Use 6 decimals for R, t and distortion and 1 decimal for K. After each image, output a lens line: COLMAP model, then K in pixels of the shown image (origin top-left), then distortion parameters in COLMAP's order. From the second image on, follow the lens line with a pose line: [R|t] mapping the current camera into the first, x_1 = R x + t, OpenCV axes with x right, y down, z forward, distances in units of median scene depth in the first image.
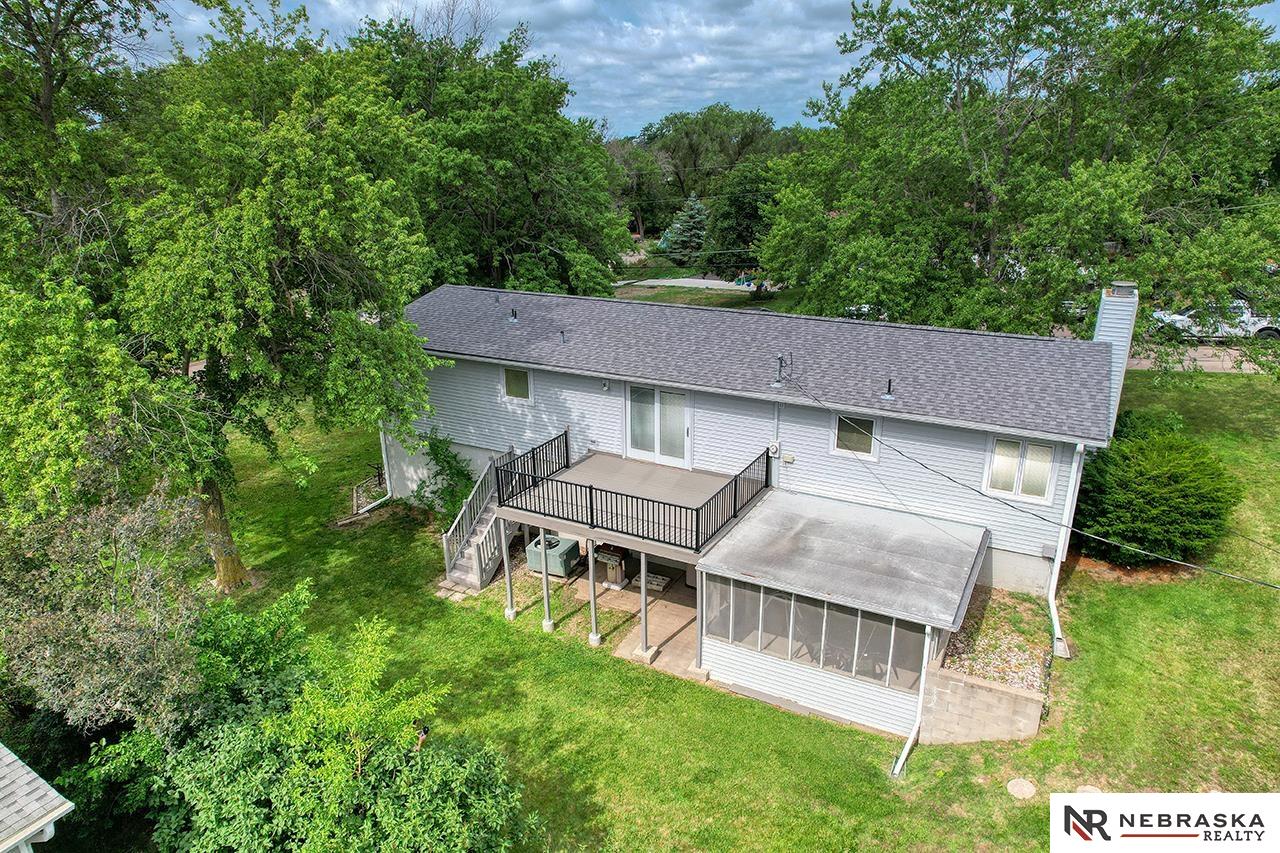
lens RADIAL K [[818.1, 0, 643.7], [0, 818.1, 428.0], [0, 0, 1]] dist [-0.071780, 0.064831]
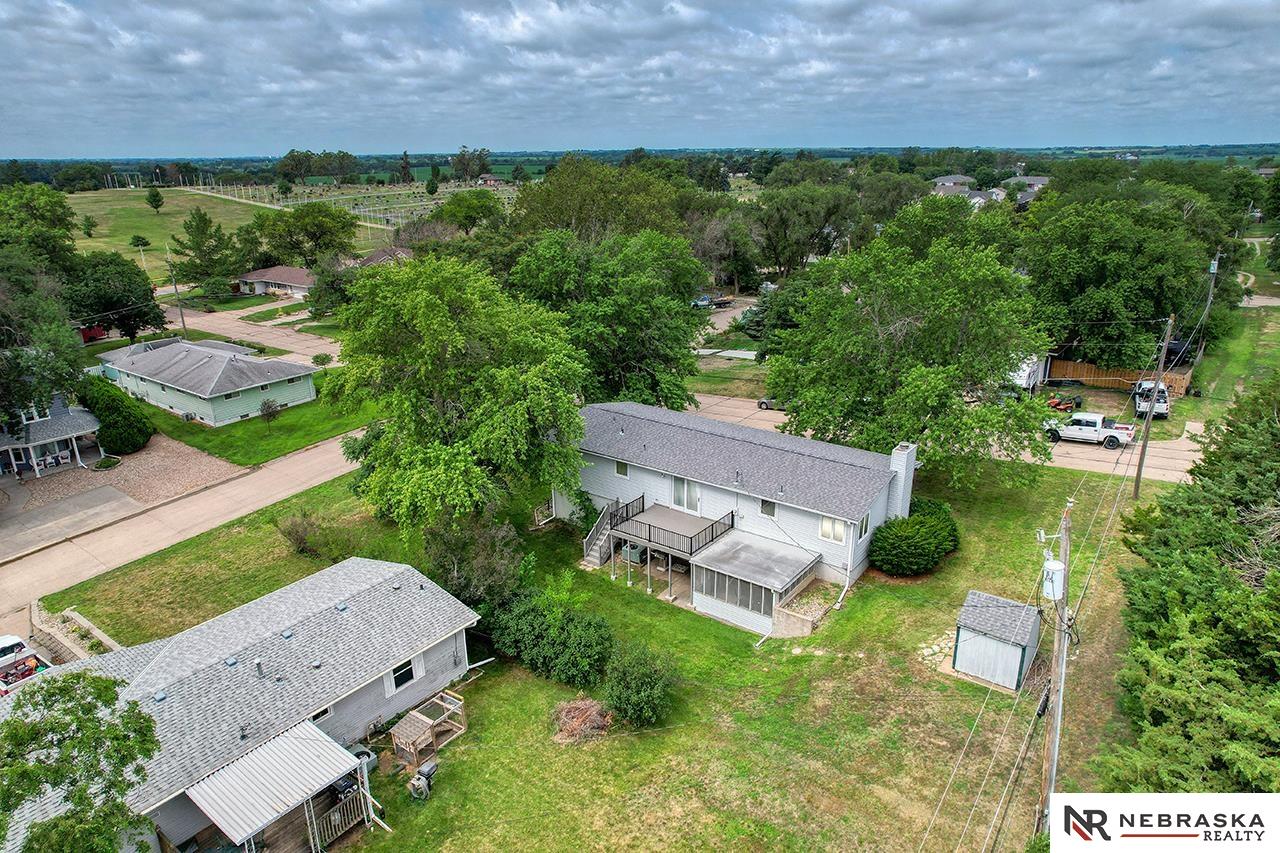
lens RADIAL K [[818.1, 0, 643.7], [0, 818.1, 428.0], [0, 0, 1]] dist [-0.071780, 0.064831]
pose [[0.989650, 0.048148, -0.135182, 0.212988], [-0.048481, 0.998824, 0.000832, -0.197205], [0.135064, 0.005730, 0.990820, -1.274306]]
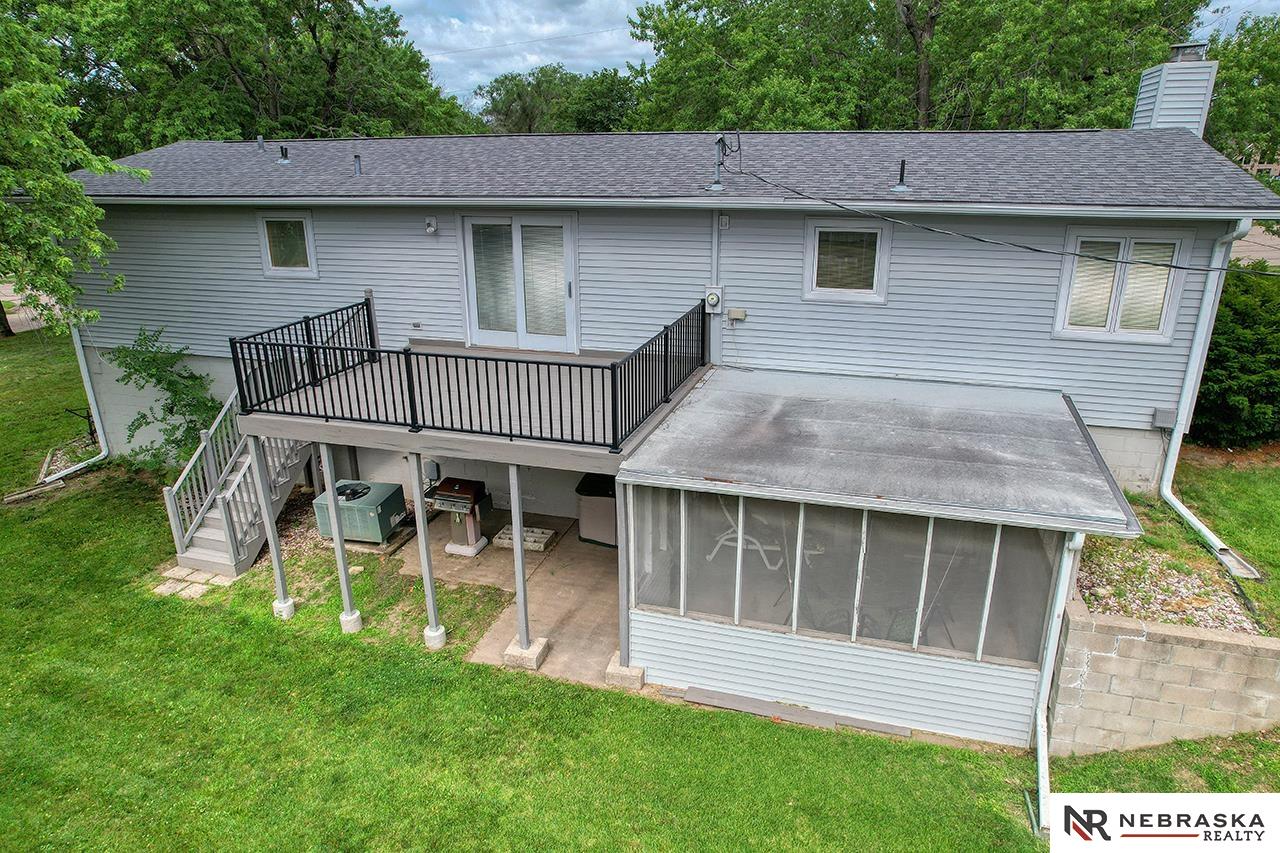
lens RADIAL K [[818.1, 0, 643.7], [0, 818.1, 428.0], [0, 0, 1]] dist [-0.071780, 0.064831]
pose [[0.981028, -0.060344, 0.184233, -0.012846], [0.060671, 0.998150, 0.003866, 0.123152], [-0.184126, 0.007385, 0.982875, 0.423357]]
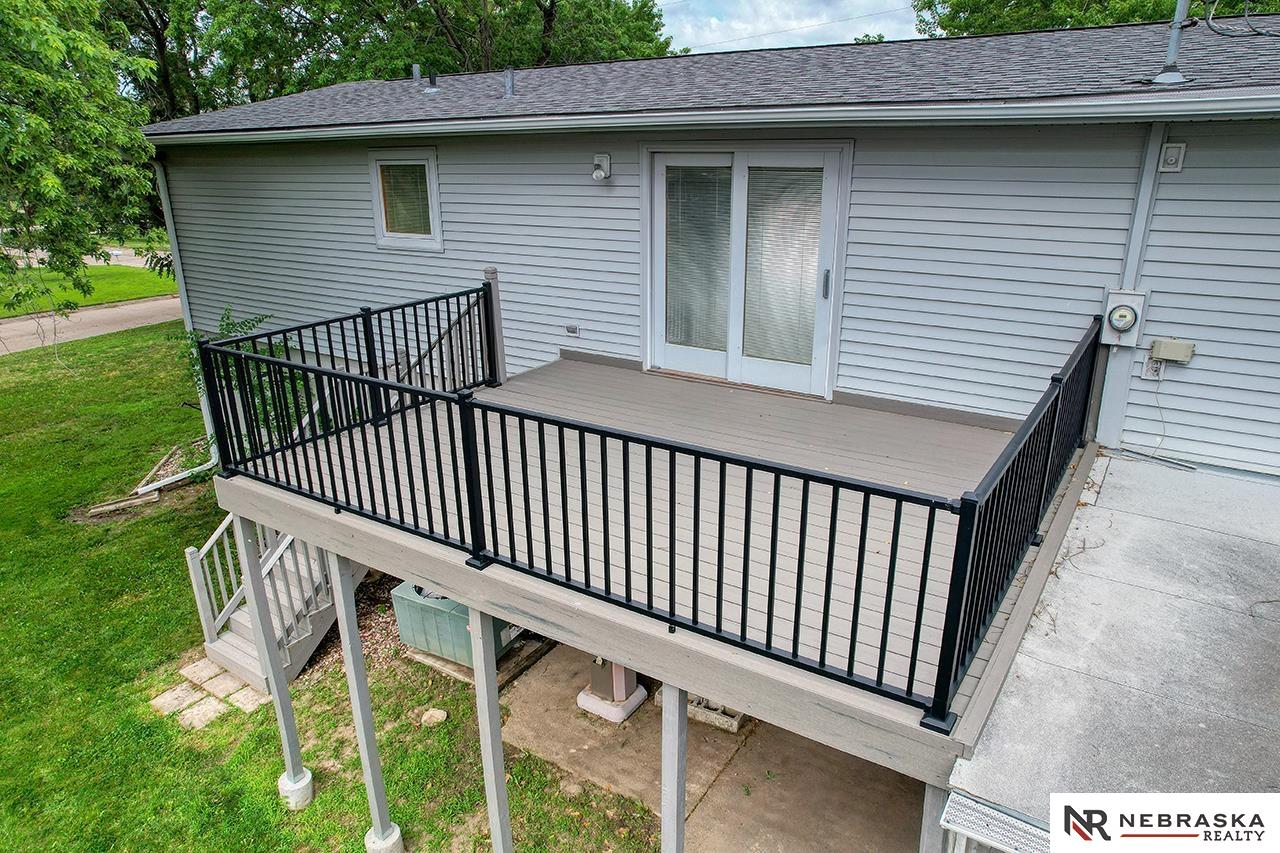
lens RADIAL K [[818.1, 0, 643.7], [0, 818.1, 428.0], [0, 0, 1]] dist [-0.071780, 0.064831]
pose [[0.996151, 0.029906, -0.082396, 0.008108], [-0.029968, 0.999551, 0.000479, 0.075309], [0.082373, 0.001992, 0.996600, 0.723440]]
